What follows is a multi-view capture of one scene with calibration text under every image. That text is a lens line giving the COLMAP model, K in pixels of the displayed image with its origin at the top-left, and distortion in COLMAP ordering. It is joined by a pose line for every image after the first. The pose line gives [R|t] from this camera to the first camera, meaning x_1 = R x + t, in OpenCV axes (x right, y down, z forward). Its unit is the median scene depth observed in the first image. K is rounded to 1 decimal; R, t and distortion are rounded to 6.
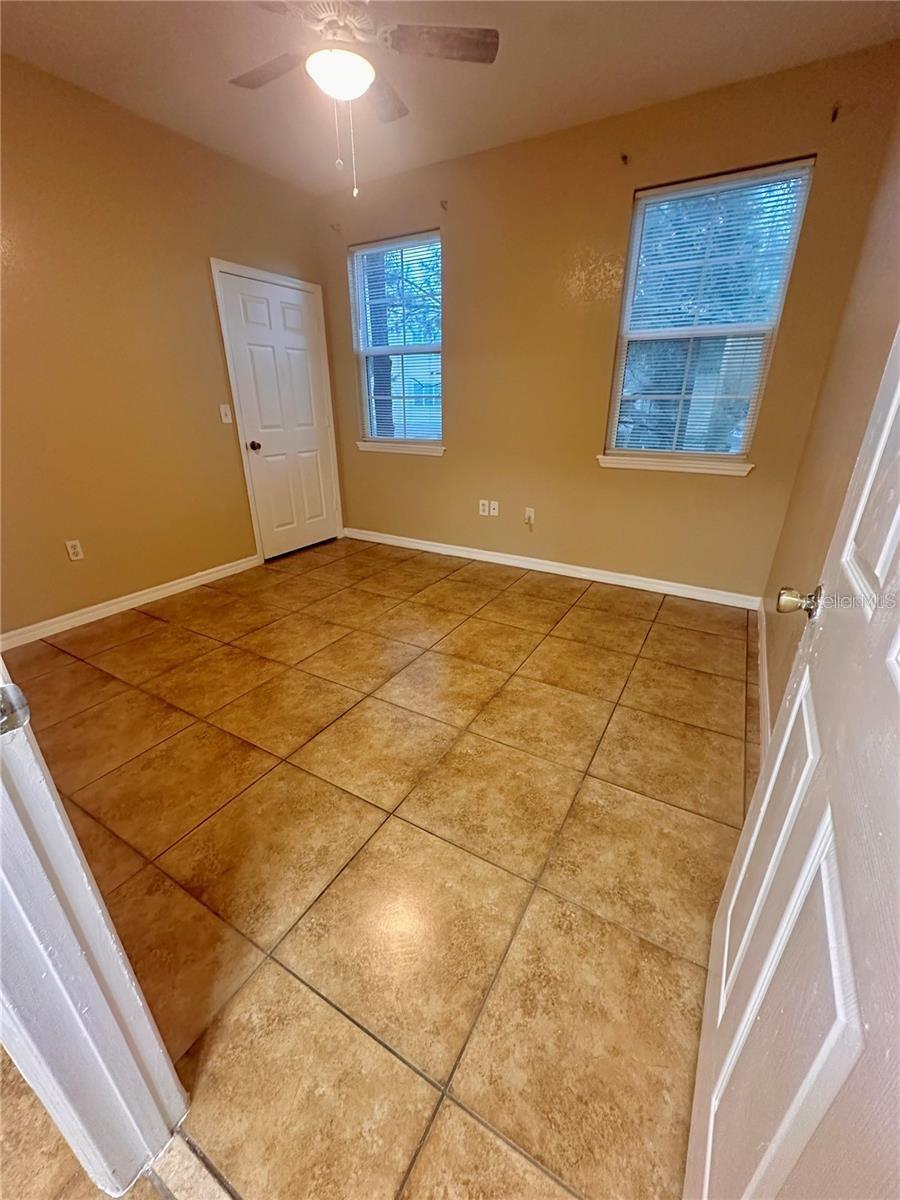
lens RADIAL K [[478.8, 0, 450.0], [0, 478.8, 600.0], [0, 0, 1]] dist [-0.002073, 0.000436]
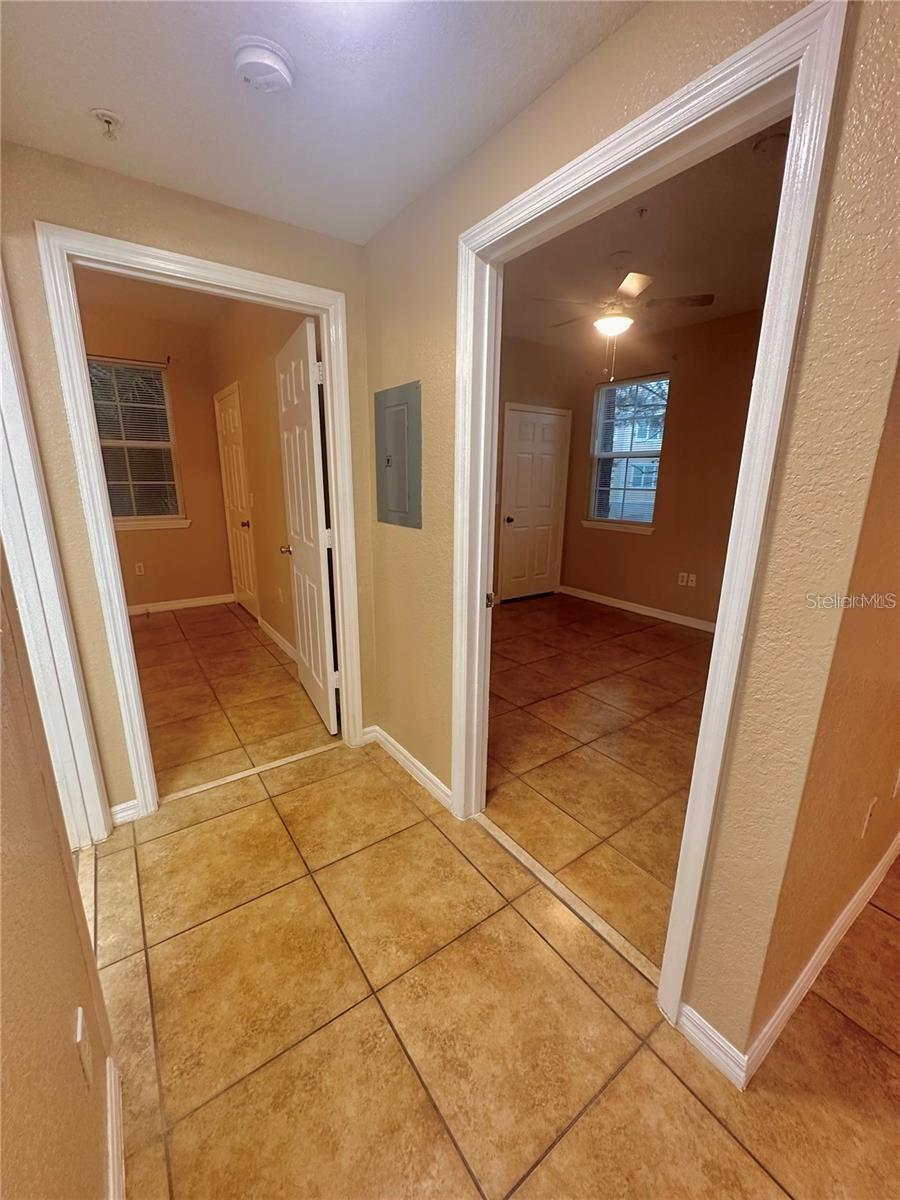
lens RADIAL K [[478.8, 0, 450.0], [0, 478.8, 600.0], [0, 0, 1]] dist [-0.002073, 0.000436]
pose [[0.911876, 0.116752, -0.393512, 0.026918], [-0.172337, 0.979001, -0.108892, 0.143252], [0.372535, 0.167113, 0.912848, -0.484979]]
